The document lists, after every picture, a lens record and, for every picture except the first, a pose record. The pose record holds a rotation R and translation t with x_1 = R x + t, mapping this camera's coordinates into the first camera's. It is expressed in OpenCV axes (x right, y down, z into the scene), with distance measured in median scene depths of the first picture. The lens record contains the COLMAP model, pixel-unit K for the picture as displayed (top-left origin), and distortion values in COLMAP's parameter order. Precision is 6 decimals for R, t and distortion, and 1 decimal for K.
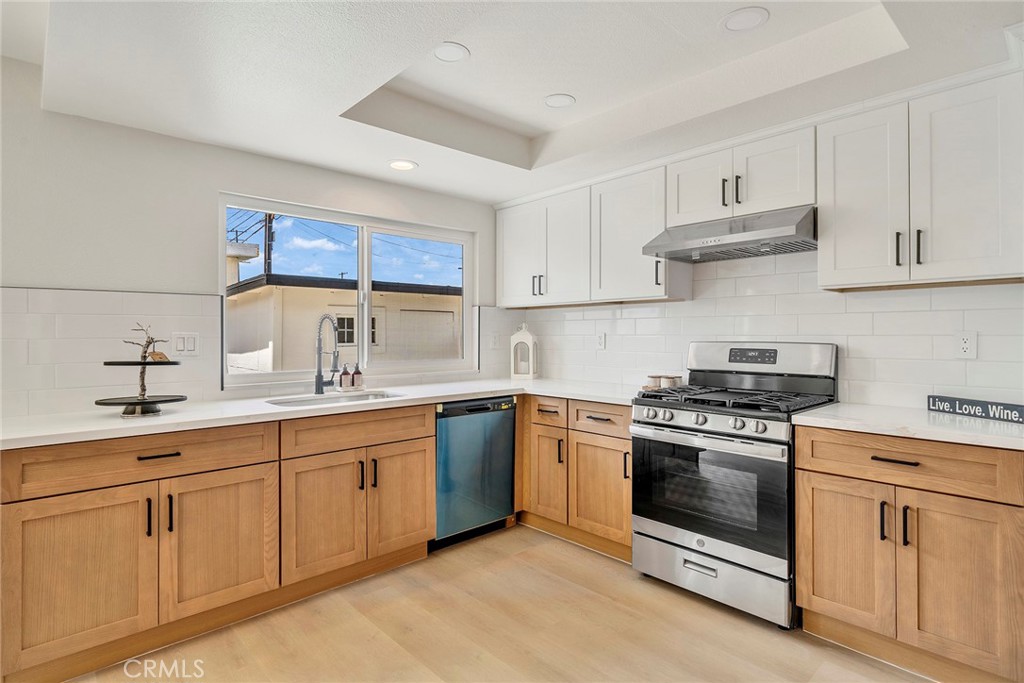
lens RADIAL K [[529.1, 0, 512.4], [0, 529.1, 311.5], [0, 0, 1]] dist [-0.000570, -0.000867]
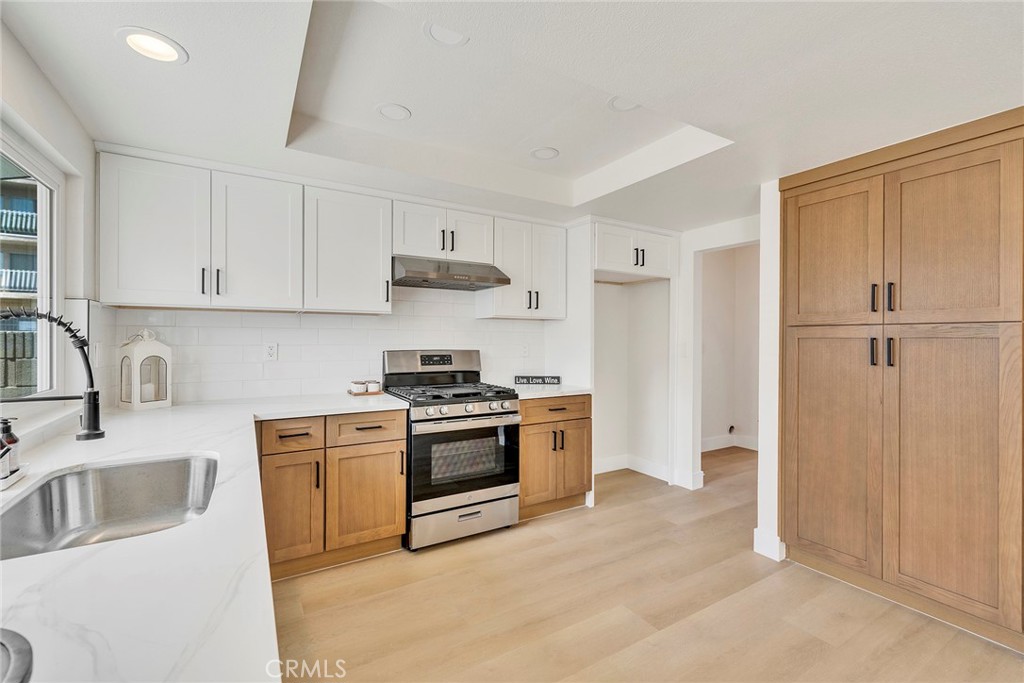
lens RADIAL K [[373.1, 0, 512.0], [0, 373.1, 341.5], [0, 0, 1]] dist [-0.001346, -0.000152]
pose [[0.269781, 0.005090, 0.962908, -0.466022], [-0.043455, 0.999032, 0.006894, 0.019567], [-0.961941, -0.043703, 0.269741, 0.561884]]
